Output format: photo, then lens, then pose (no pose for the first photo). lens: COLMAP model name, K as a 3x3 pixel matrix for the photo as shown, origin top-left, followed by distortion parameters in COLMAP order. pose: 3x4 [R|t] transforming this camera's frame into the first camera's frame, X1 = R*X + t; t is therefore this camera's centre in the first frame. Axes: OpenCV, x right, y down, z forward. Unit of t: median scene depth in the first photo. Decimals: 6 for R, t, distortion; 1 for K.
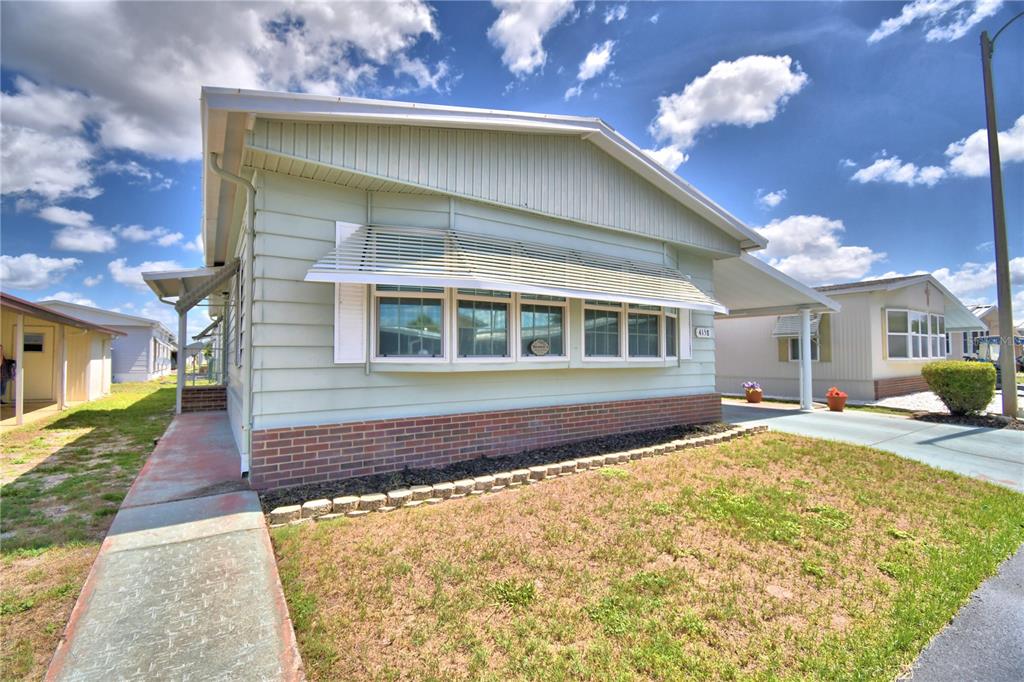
lens RADIAL K [[442.9, 0, 499.7], [0, 442.9, 339.9], [0, 0, 1]] dist [0.018229, -0.020417]
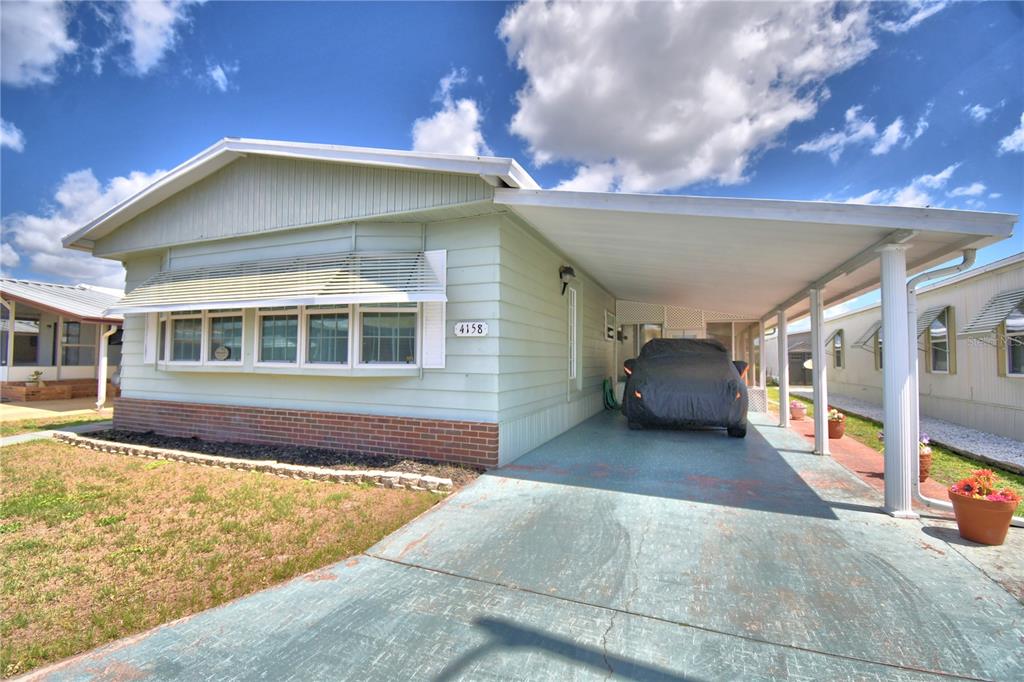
lens RADIAL K [[442.9, 0, 499.7], [0, 442.9, 339.9], [0, 0, 1]] dist [0.018229, -0.020417]
pose [[0.568582, -0.025388, -0.822235, 1.440086], [0.021649, 0.999639, -0.015895, 0.015305], [0.822341, -0.008763, 0.568927, 0.921797]]
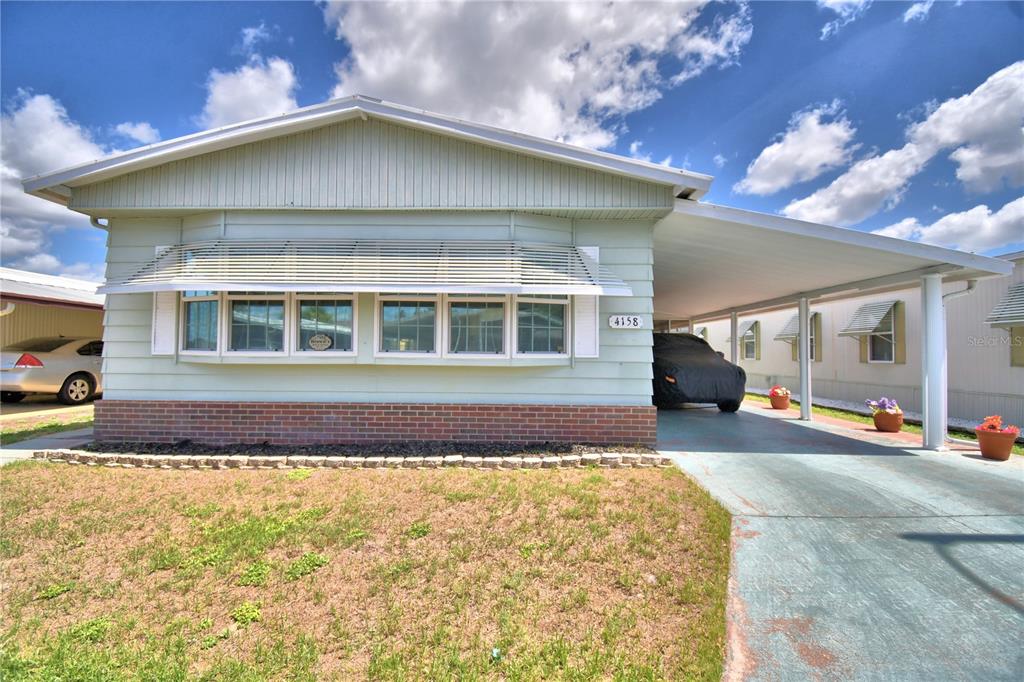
lens RADIAL K [[442.9, 0, 499.7], [0, 442.9, 339.9], [0, 0, 1]] dist [0.018229, -0.020417]
pose [[0.828126, -0.005241, -0.560518, 0.974689], [0.009780, 0.999939, 0.005100, 0.010244], [0.560457, -0.009705, 0.828127, 0.390264]]
